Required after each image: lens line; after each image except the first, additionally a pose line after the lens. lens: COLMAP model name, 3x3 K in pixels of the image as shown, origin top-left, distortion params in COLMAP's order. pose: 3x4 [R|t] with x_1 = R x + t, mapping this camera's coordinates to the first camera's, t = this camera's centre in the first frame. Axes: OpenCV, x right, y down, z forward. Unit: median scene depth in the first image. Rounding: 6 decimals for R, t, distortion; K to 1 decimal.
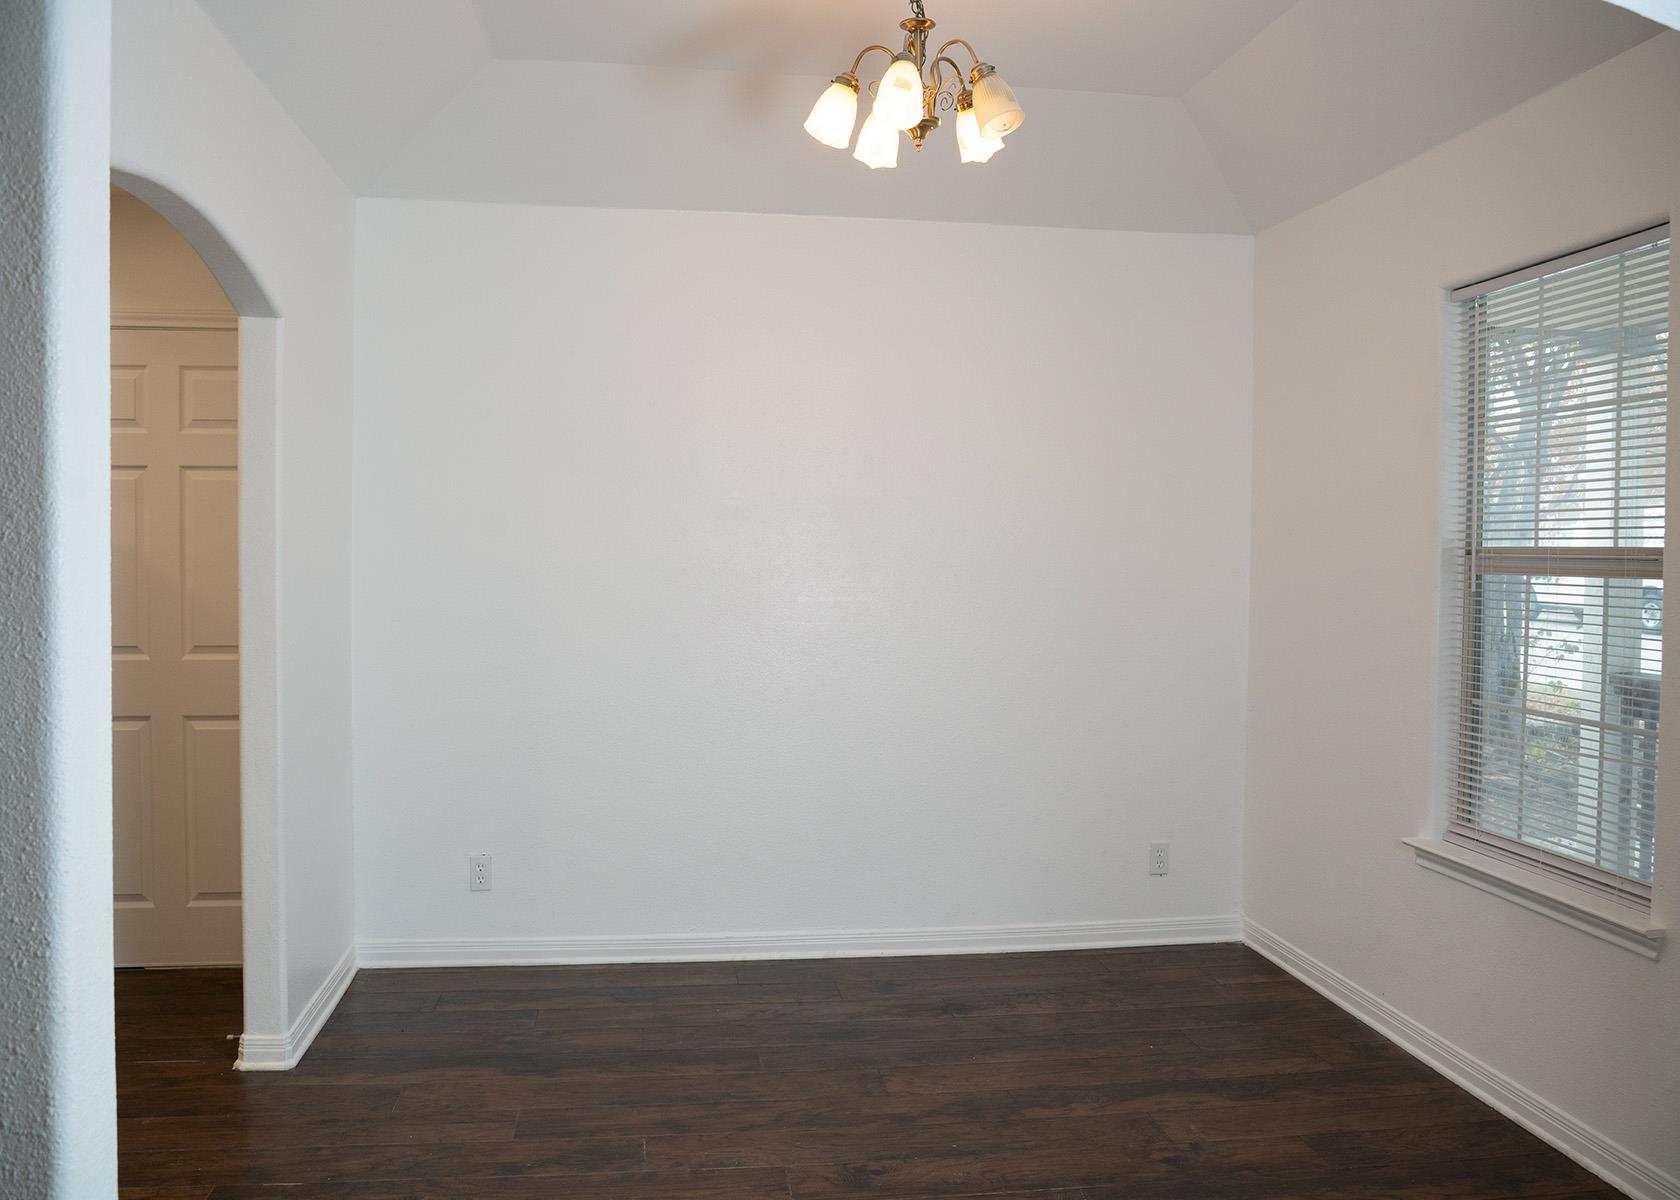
lens RADIAL K [[1389.3, 0, 847.3], [0, 1389.3, 611.4], [0, 0, 1]] dist [-0.051798, 0.010082]
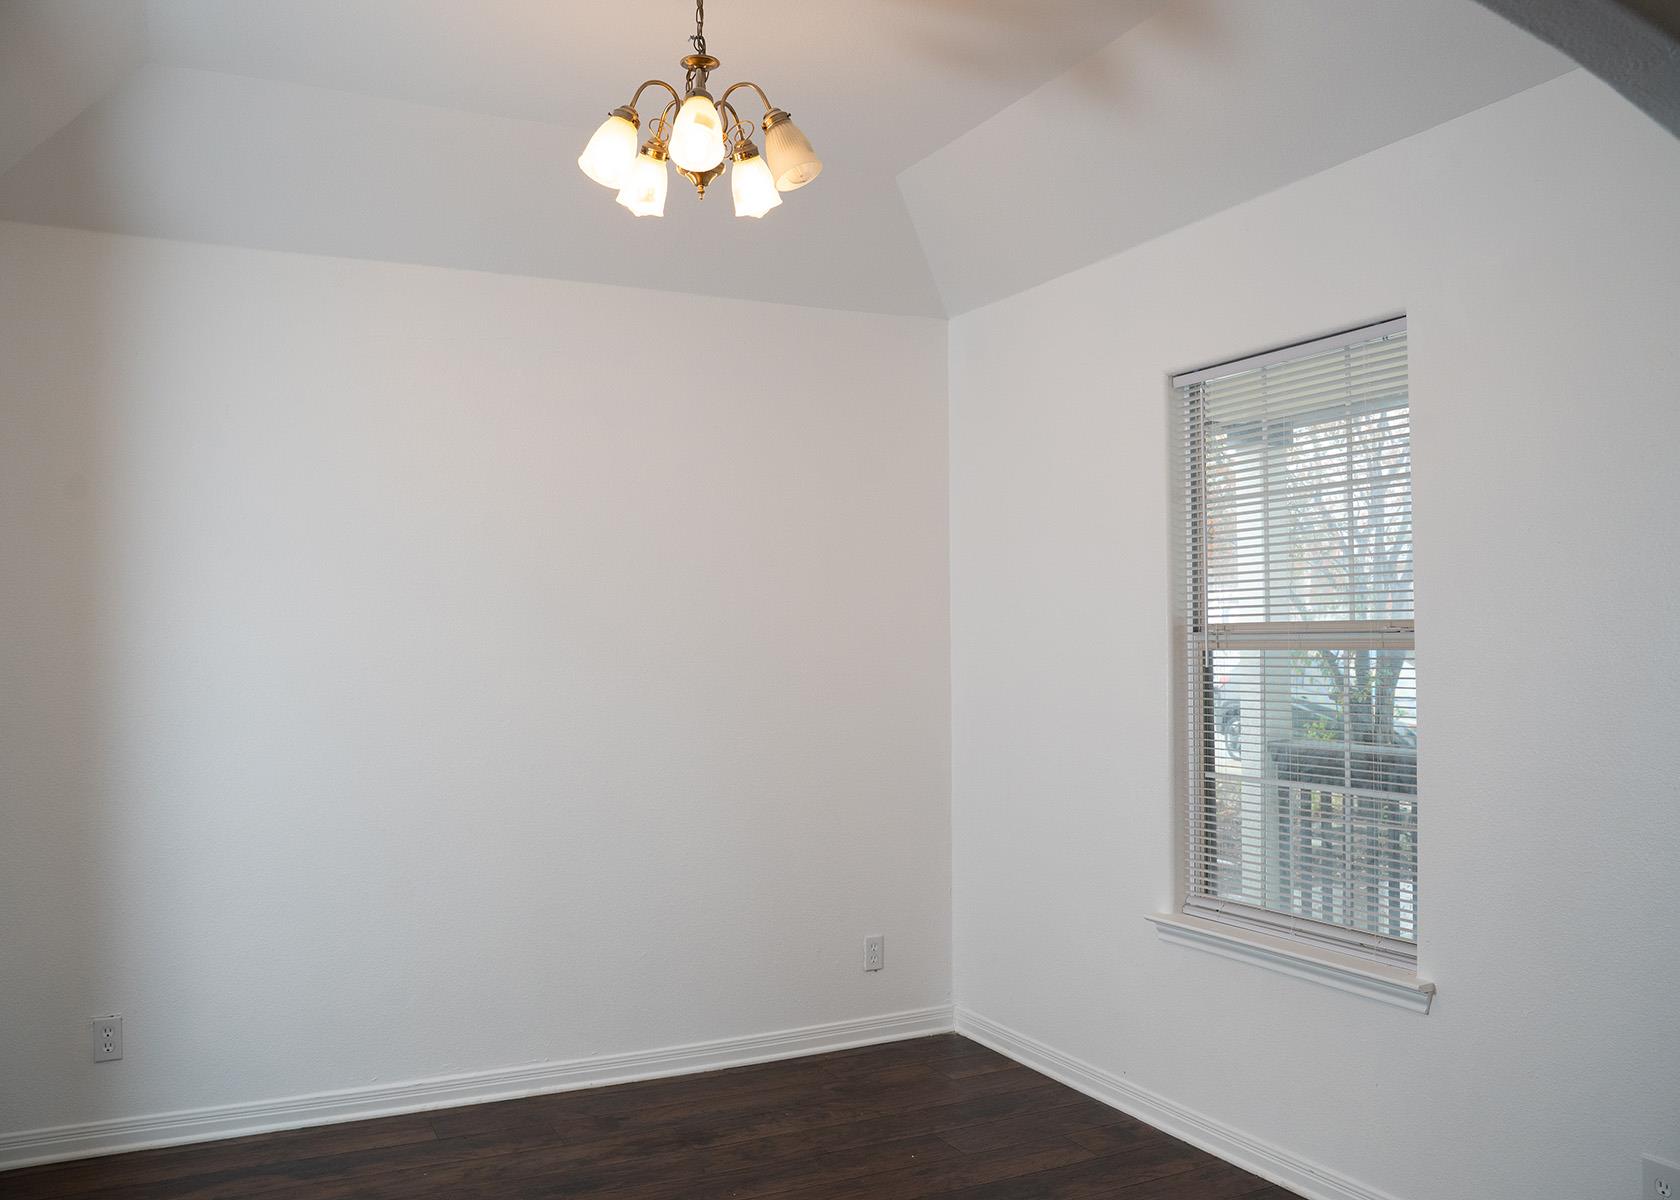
lens RADIAL K [[1389.3, 0, 838.5], [0, 1389.3, 611.5], [0, 0, 1]] dist [-0.051798, 0.010082]
pose [[0.949686, -0.009595, 0.313057, -0.115168], [0.029662, 0.997793, -0.059400, -0.002106], [-0.311796, 0.065697, 0.947875, 0.091911]]
